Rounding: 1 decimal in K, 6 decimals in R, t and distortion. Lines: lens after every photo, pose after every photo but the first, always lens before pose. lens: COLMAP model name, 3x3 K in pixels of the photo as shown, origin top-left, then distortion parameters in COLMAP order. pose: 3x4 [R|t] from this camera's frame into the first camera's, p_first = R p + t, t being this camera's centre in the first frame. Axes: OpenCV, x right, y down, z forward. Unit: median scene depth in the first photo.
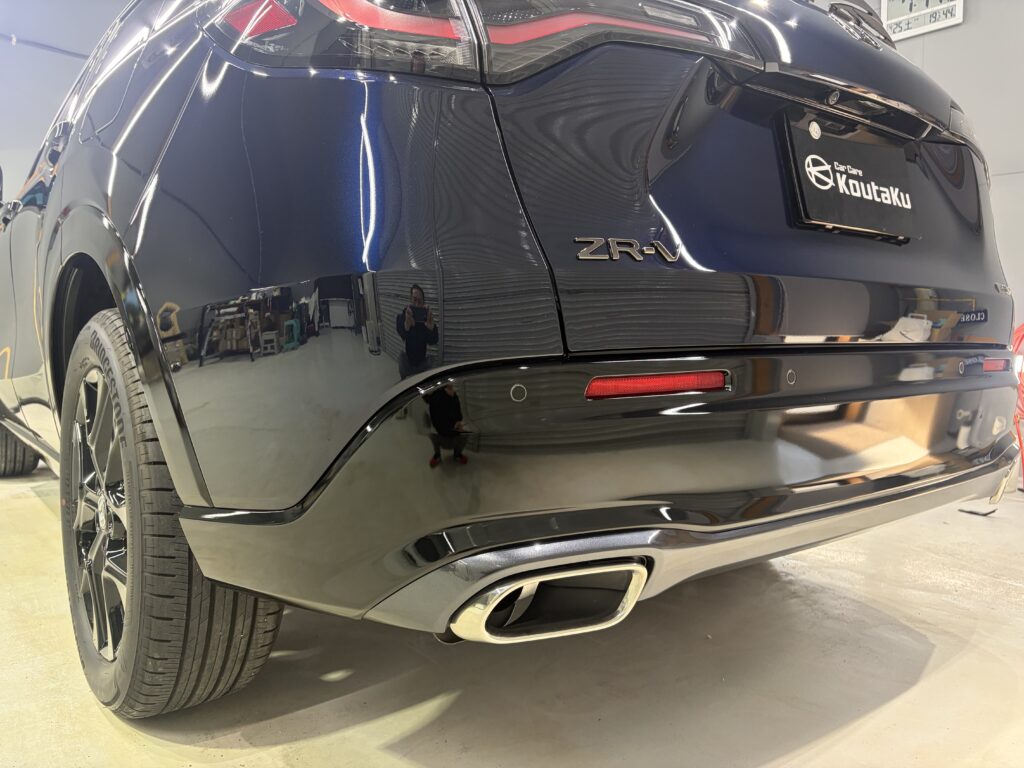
lens RADIAL K [[785.5, 0, 508.1], [0, 785.5, 379.3], [0, 0, 1]] dist [0.027505, -0.025684]
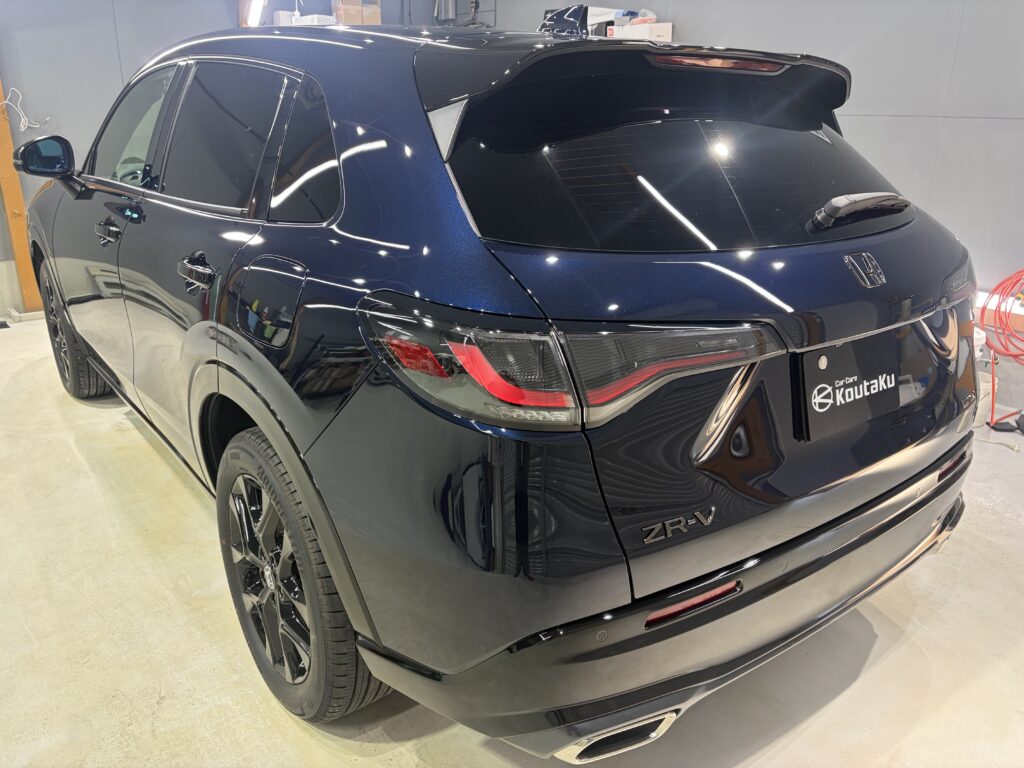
lens RADIAL K [[785.5, 0, 519.2], [0, 785.5, 382.4], [0, 0, 1]] dist [0.027505, -0.025684]
pose [[0.999911, 0.012168, 0.005558, -0.114263], [-0.013204, 0.964373, 0.264216, -0.604444], [-0.002145, -0.264265, 0.964448, -0.250342]]
